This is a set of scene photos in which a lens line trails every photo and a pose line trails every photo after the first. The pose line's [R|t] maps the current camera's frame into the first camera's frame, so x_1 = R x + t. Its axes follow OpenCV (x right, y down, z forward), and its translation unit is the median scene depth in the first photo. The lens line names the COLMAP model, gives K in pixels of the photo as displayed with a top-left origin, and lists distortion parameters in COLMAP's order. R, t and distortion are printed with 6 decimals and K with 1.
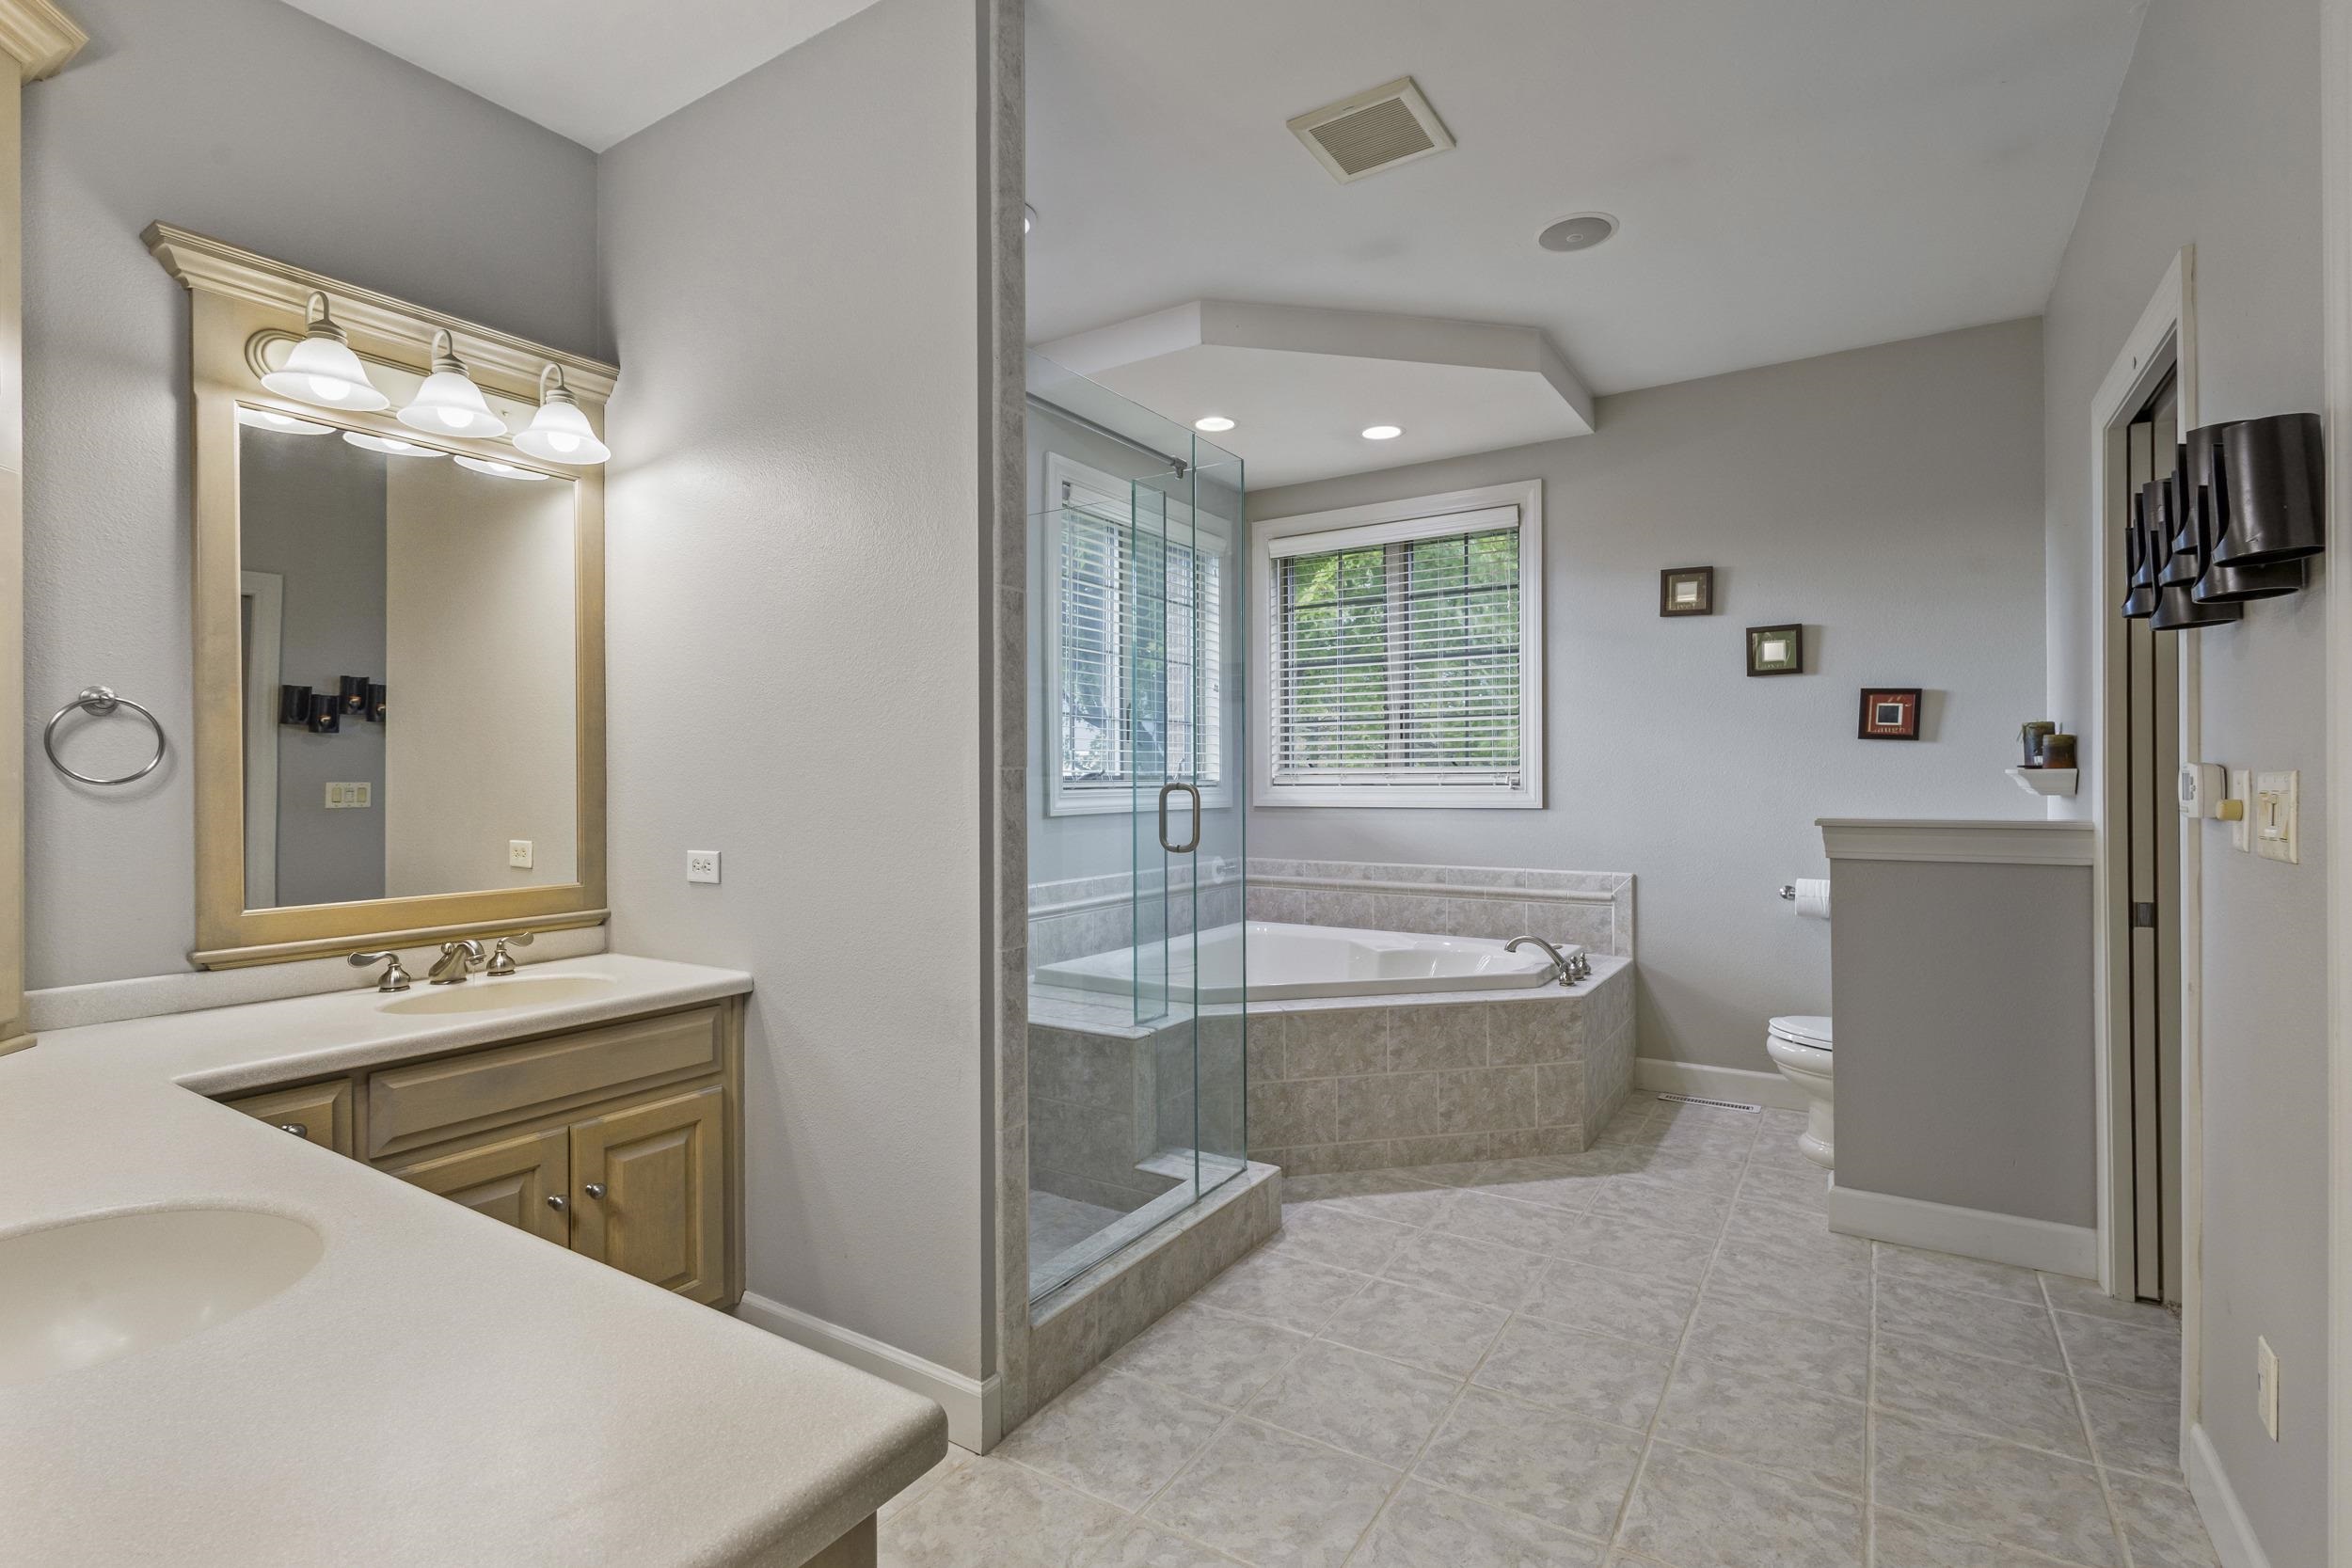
lens RADIAL K [[1092.8, 0, 1180.8], [0, 1092.8, 777.4], [0, 0, 1]] dist [0.005037, -0.002092]
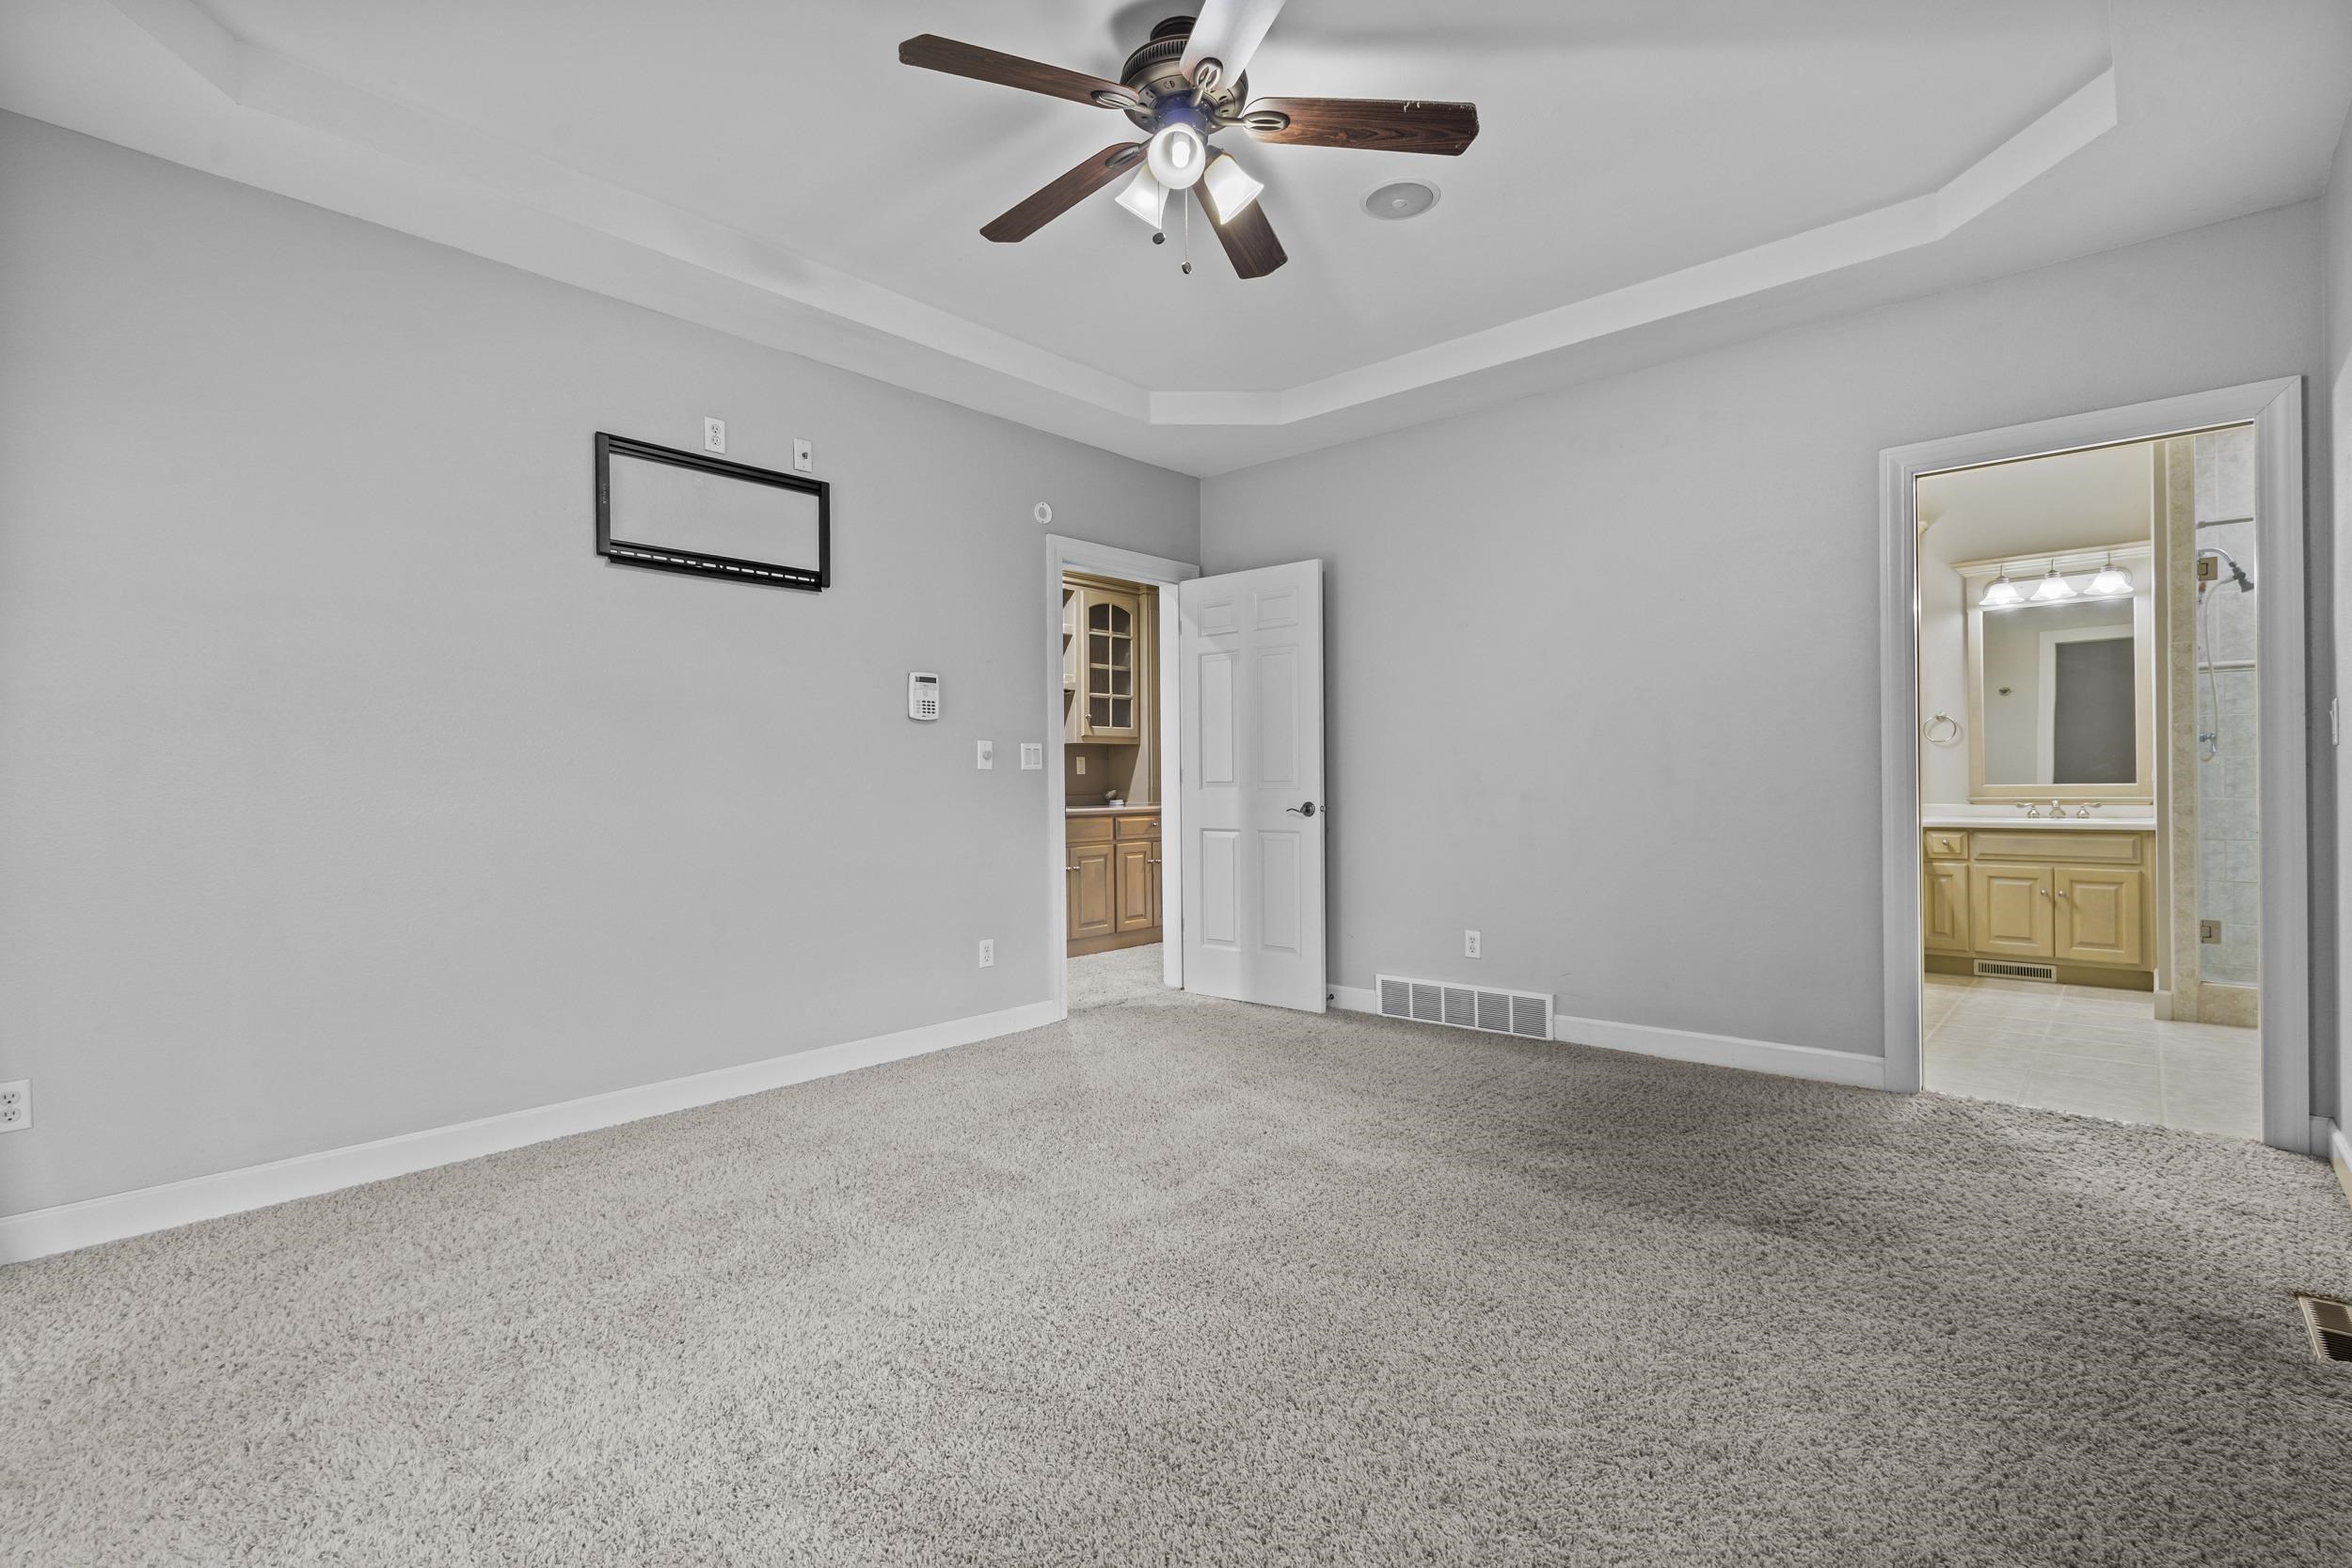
lens RADIAL K [[1092.8, 0, 1162.6], [0, 1092.8, 781.6], [0, 0, 1]] dist [0.005037, -0.002092]
pose [[-0.167621, 0.004062, -0.985843, 2.390582], [0.015107, 0.999885, 0.001551, 0.074530], [0.985736, -0.014633, -0.167663, -0.665498]]
